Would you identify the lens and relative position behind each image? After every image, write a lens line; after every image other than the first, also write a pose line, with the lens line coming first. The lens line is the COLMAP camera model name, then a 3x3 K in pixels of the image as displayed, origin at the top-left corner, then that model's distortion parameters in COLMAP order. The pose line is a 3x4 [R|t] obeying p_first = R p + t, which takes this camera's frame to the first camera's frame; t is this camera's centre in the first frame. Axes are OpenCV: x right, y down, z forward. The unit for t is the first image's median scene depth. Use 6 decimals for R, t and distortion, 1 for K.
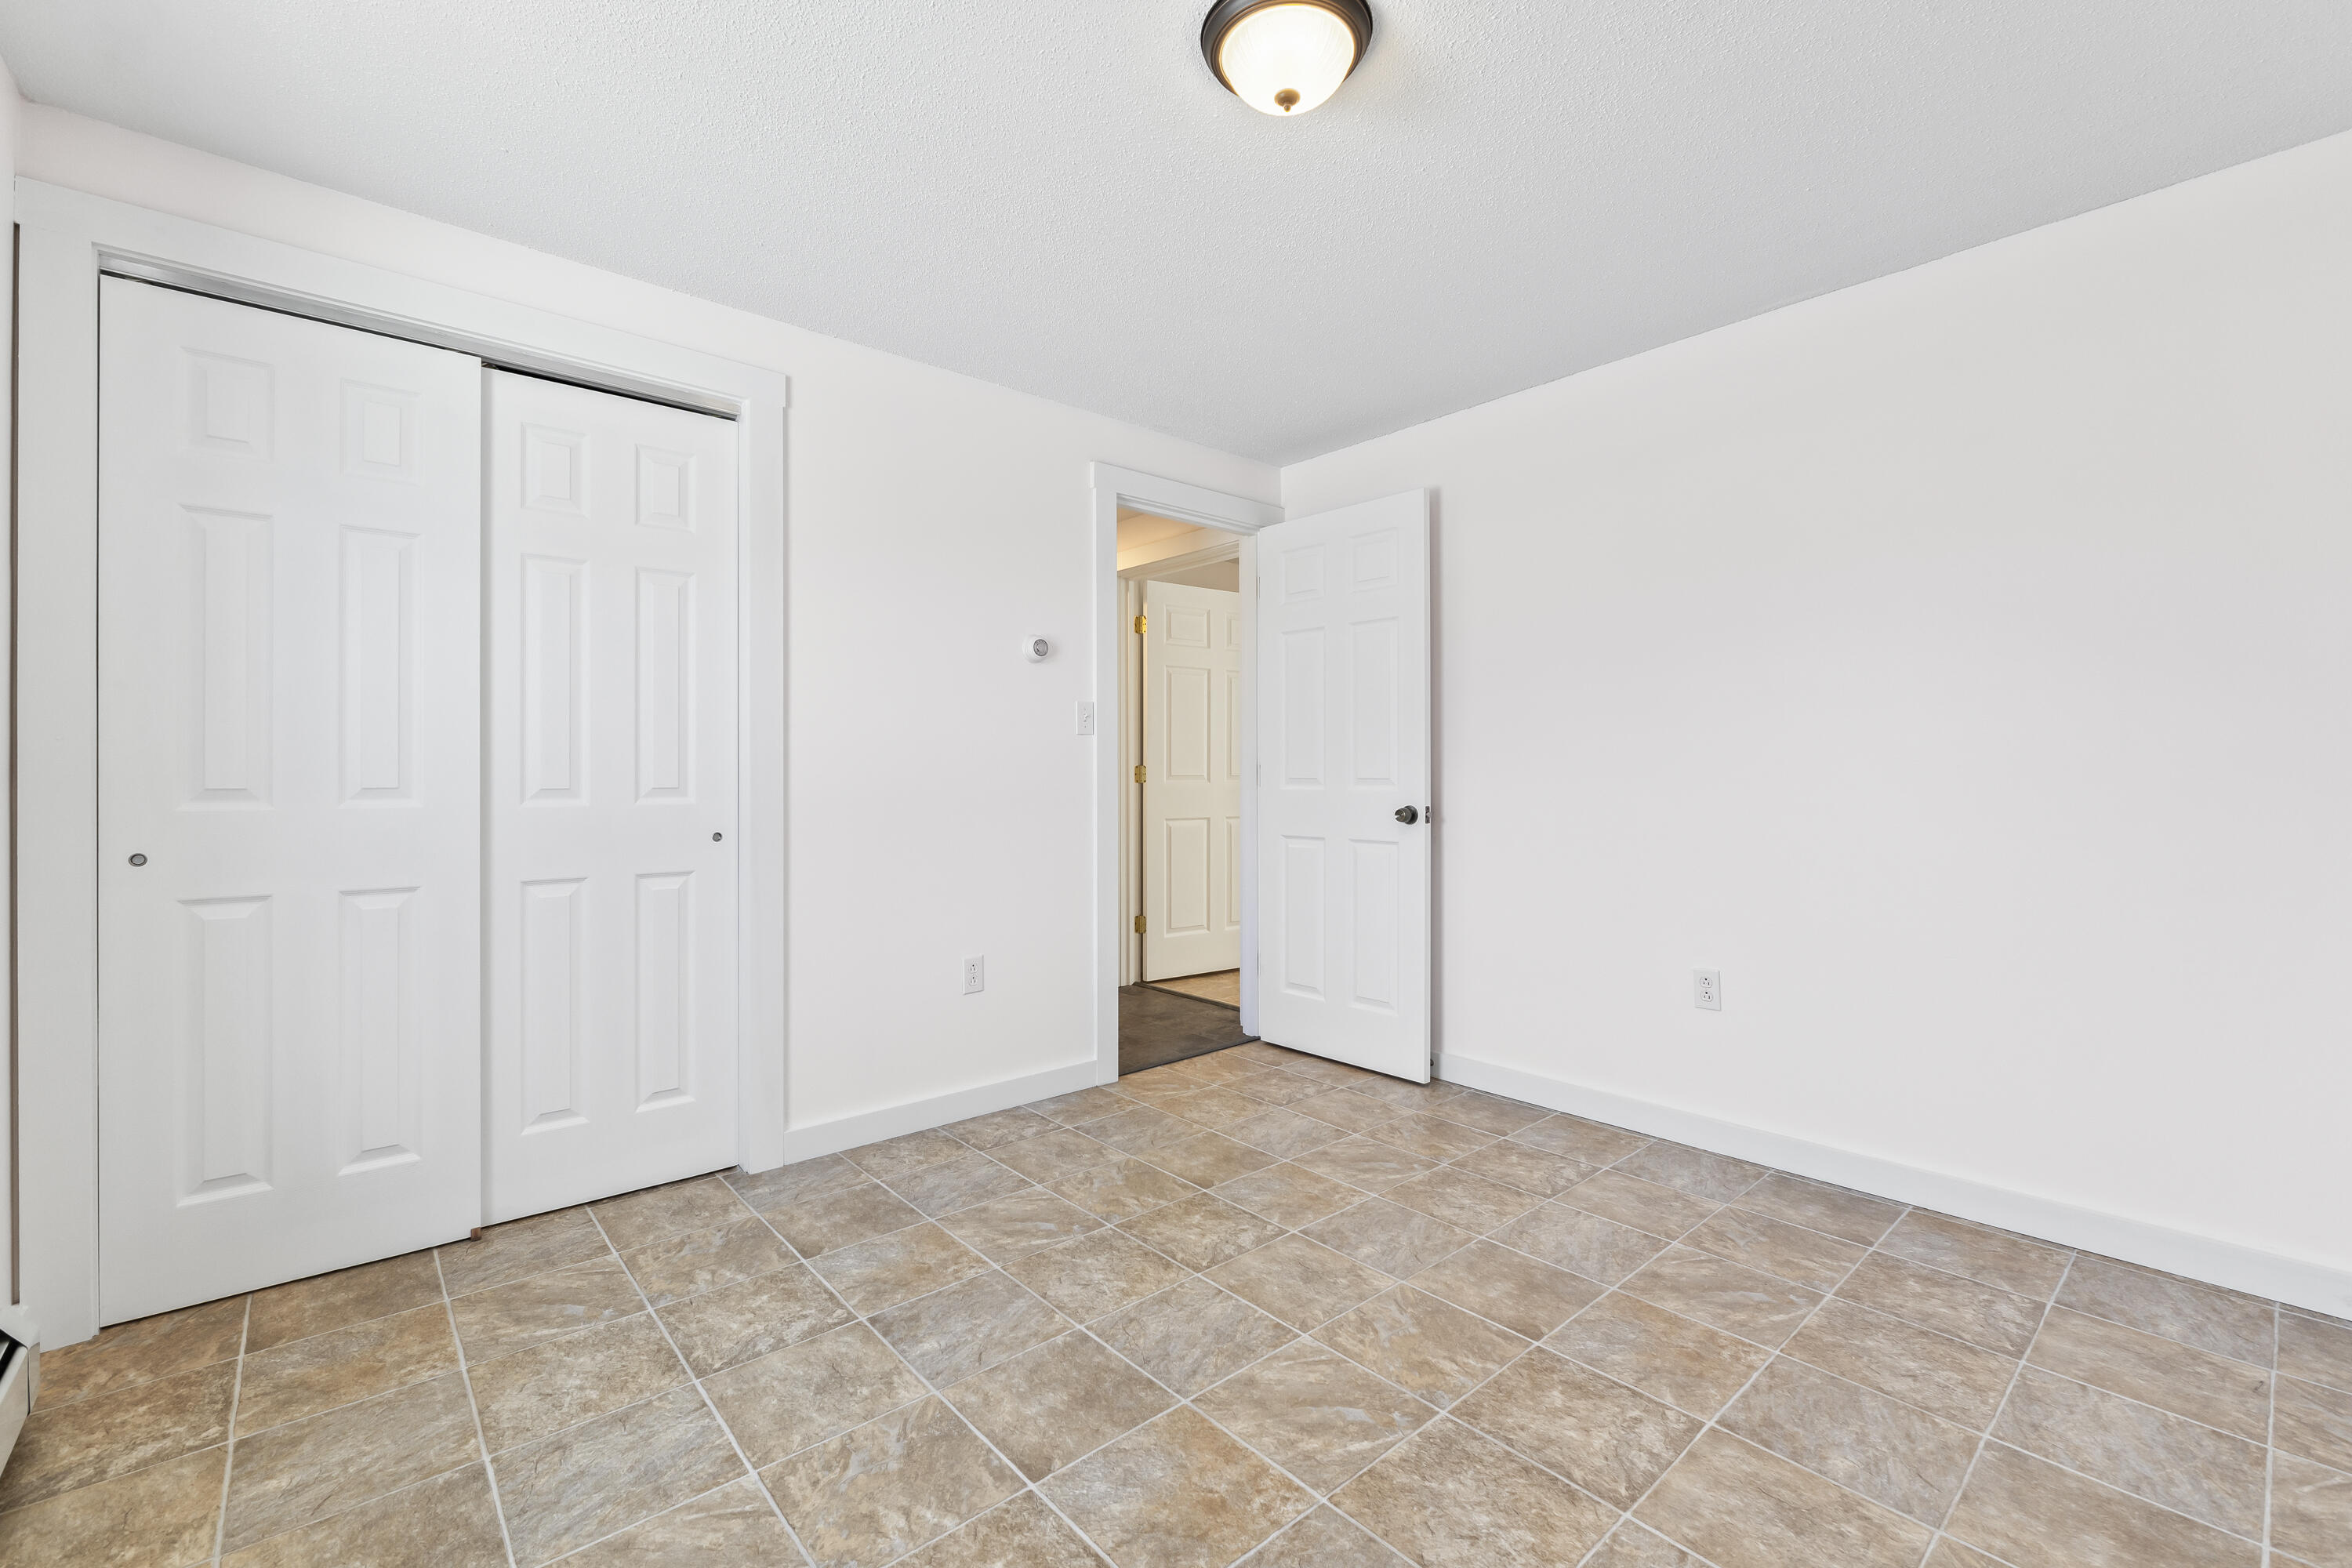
lens RADIAL K [[996.1, 0, 1179.4], [0, 996.1, 786.8], [0, 0, 1]] dist [-0.005608, 0.000188]
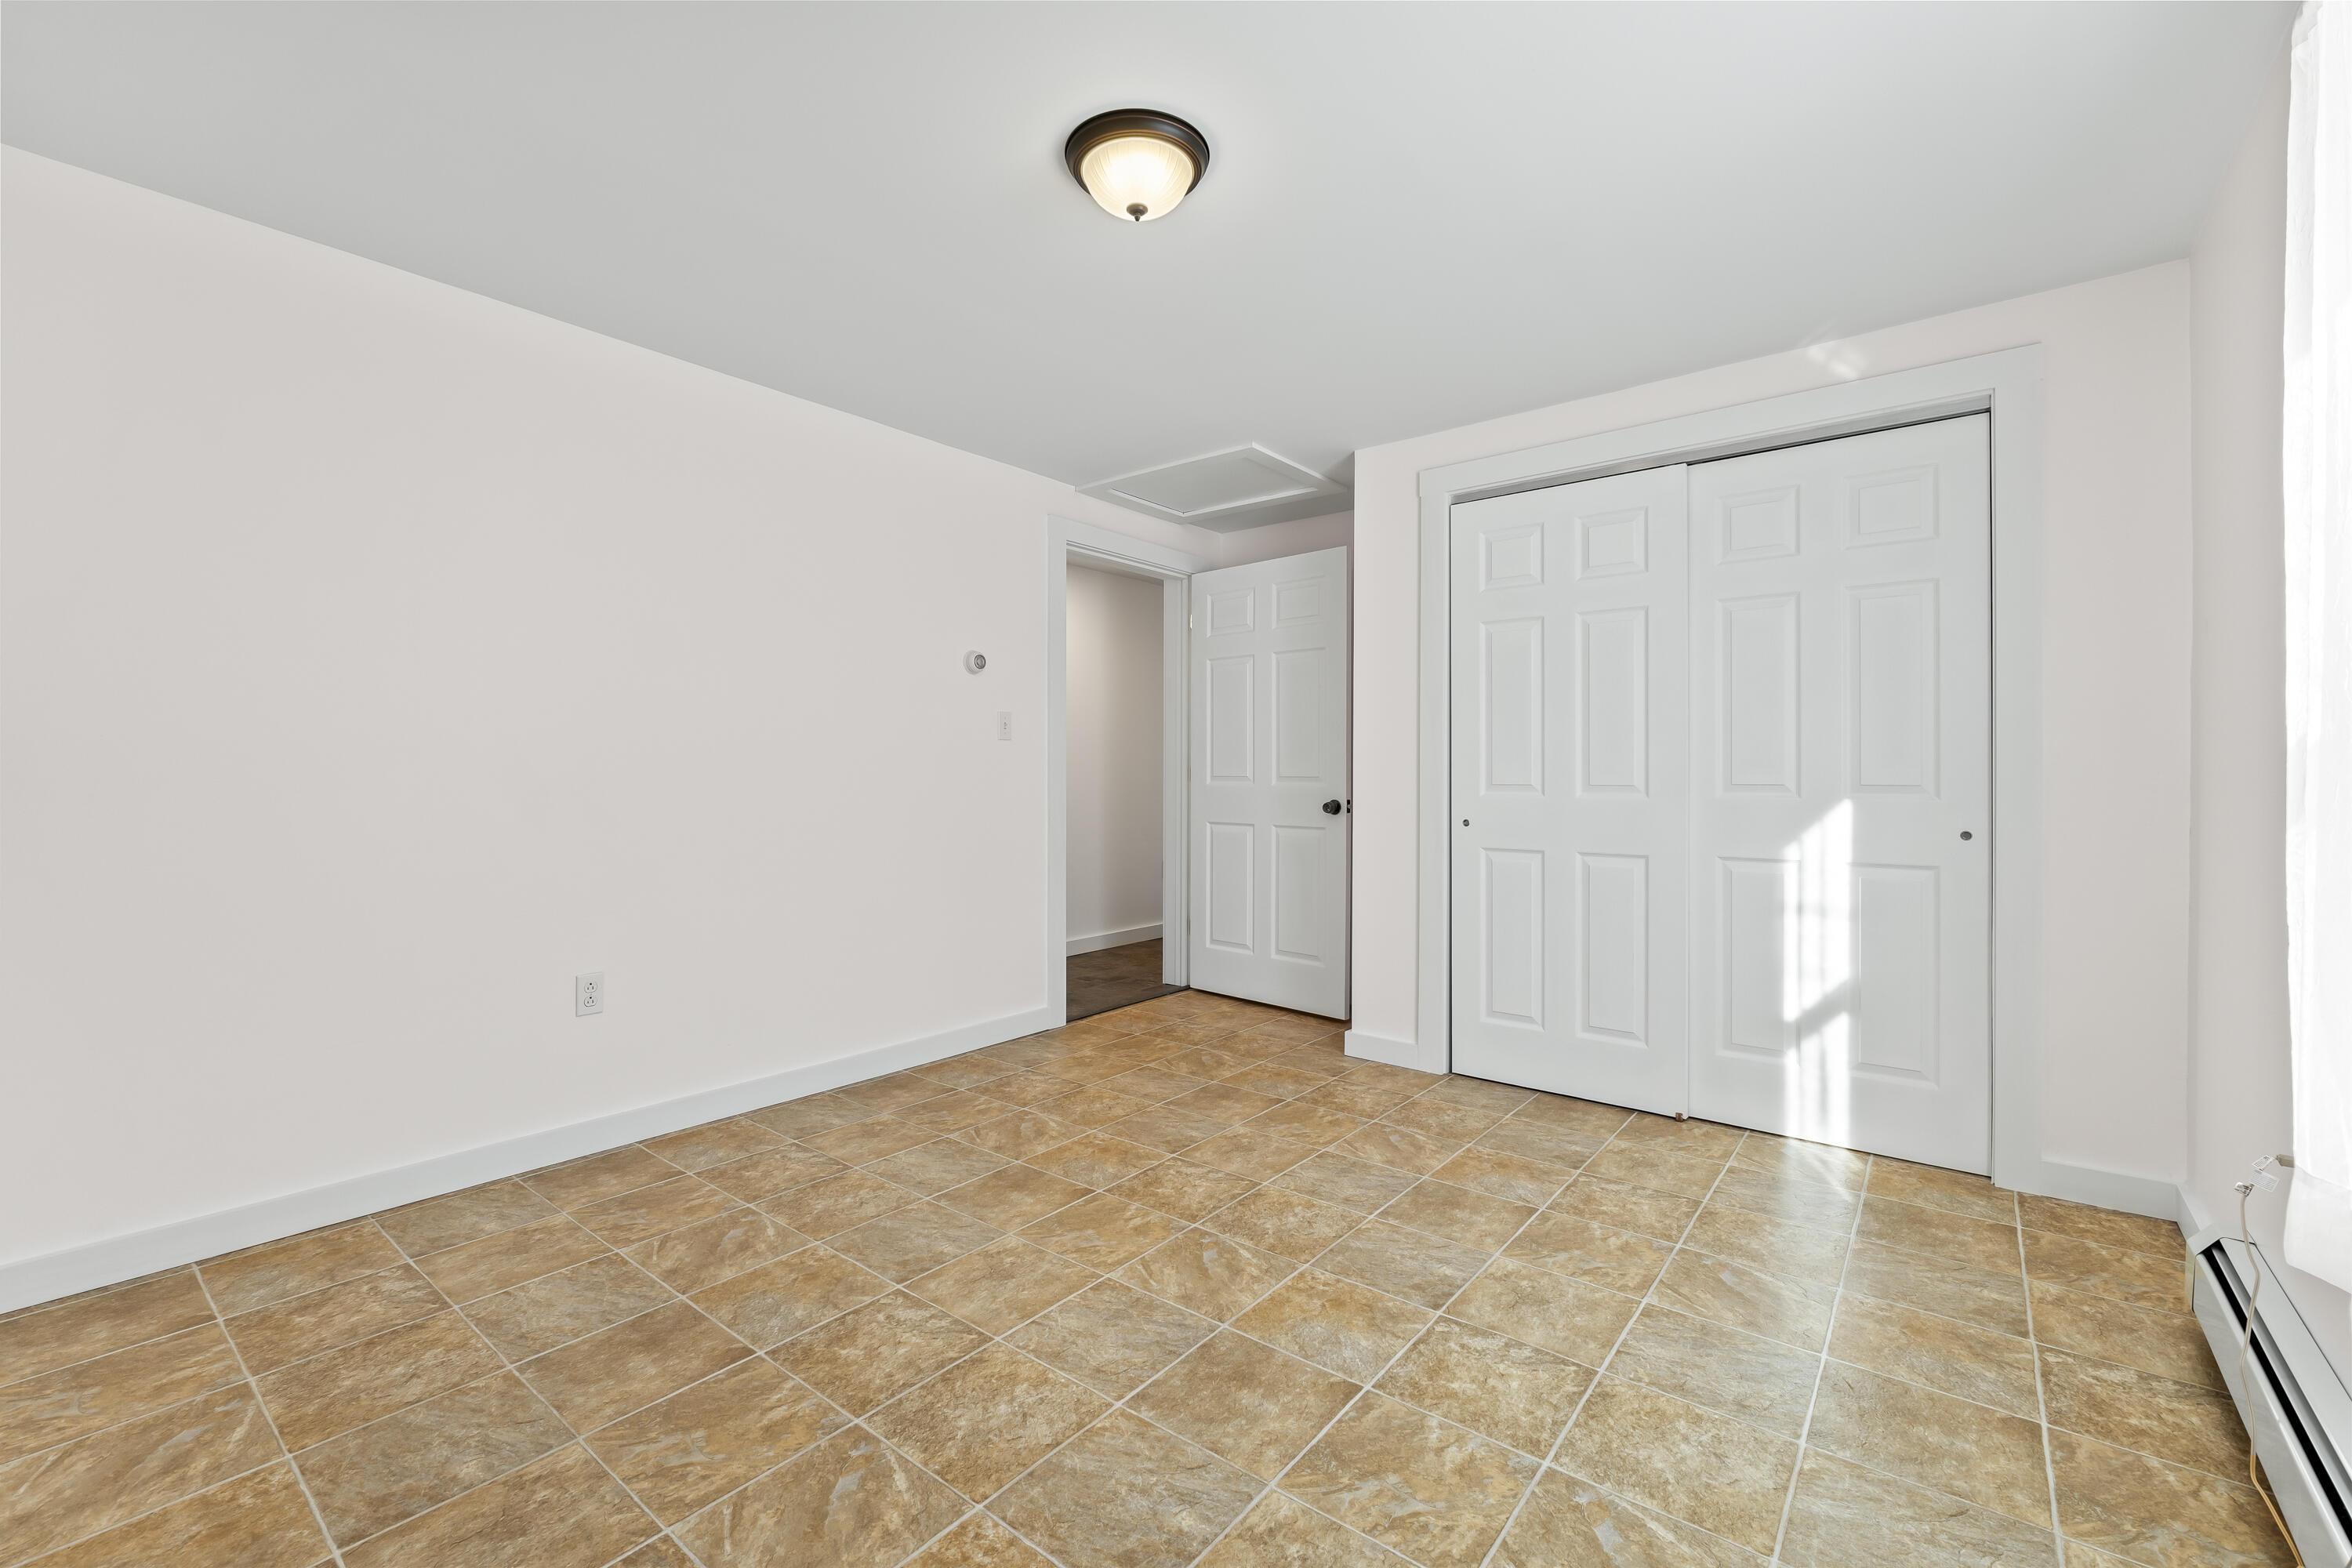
lens RADIAL K [[996.1, 0, 1172.0], [0, 996.1, 783.8], [0, 0, 1]] dist [-0.005608, 0.000188]
pose [[-0.180526, -0.012312, 0.983493, -0.987994], [0.009509, 0.999853, 0.014262, -0.014868], [-0.983524, 0.011927, -0.180382, 1.135740]]
